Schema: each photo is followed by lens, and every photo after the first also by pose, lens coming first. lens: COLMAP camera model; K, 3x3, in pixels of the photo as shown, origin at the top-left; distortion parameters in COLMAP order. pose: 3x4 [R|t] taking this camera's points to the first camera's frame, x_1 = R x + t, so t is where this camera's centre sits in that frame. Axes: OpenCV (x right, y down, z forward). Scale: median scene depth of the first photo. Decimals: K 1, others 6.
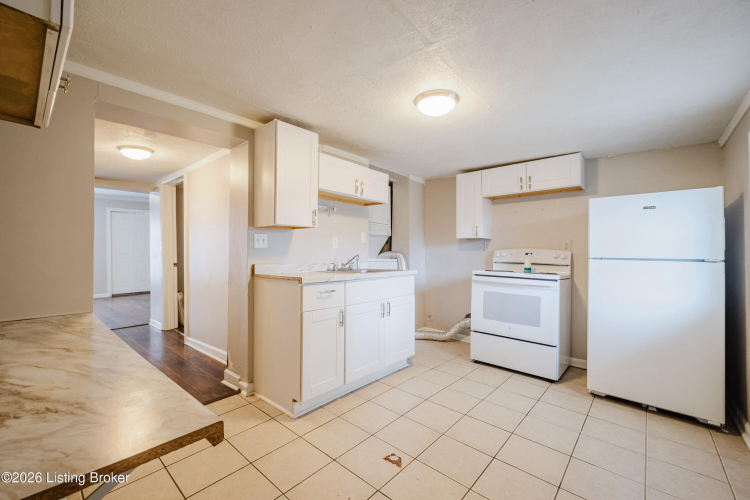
lens RADIAL K [[307.6, 0, 379.2], [0, 307.6, 250.5], [0, 0, 1]] dist [0.011444, -0.001916]
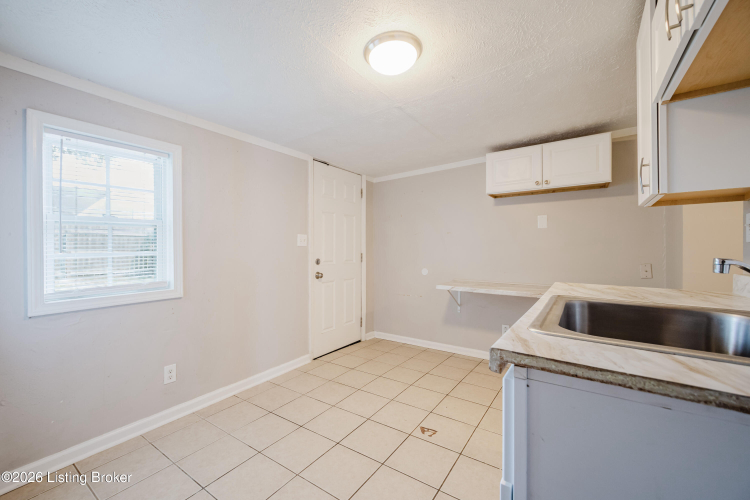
lens RADIAL K [[307.6, 0, 370.7], [0, 307.6, 254.9], [0, 0, 1]] dist [0.011444, -0.001916]
pose [[-0.995369, -0.004651, -0.096010, 0.262397], [-0.005894, 0.999902, 0.012673, 0.007482], [0.095942, 0.013181, -0.995300, 1.498927]]
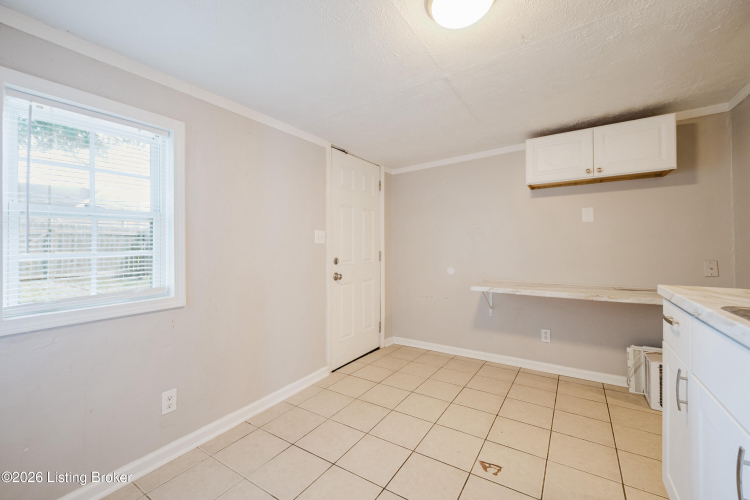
lens RADIAL K [[307.6, 0, 376.1], [0, 307.6, 247.6], [0, 0, 1]] dist [0.011444, -0.001916]
pose [[-0.991637, 0.000192, -0.129062, 0.364154], [0.000966, 0.999982, -0.005935, 0.010239], [0.129058, -0.006010, -0.991619, 1.343939]]
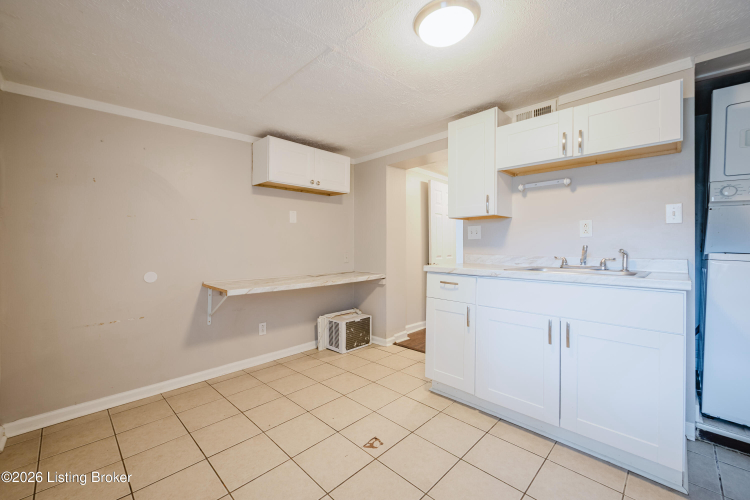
lens RADIAL K [[307.6, 0, 360.1], [0, 307.6, 252.7], [0, 0, 1]] dist [0.011444, -0.001916]
pose [[-0.097050, 0.017547, -0.995125, 0.754059], [0.006377, 0.999835, 0.017009, 0.018979], [0.995259, -0.004695, -0.097146, 0.751348]]
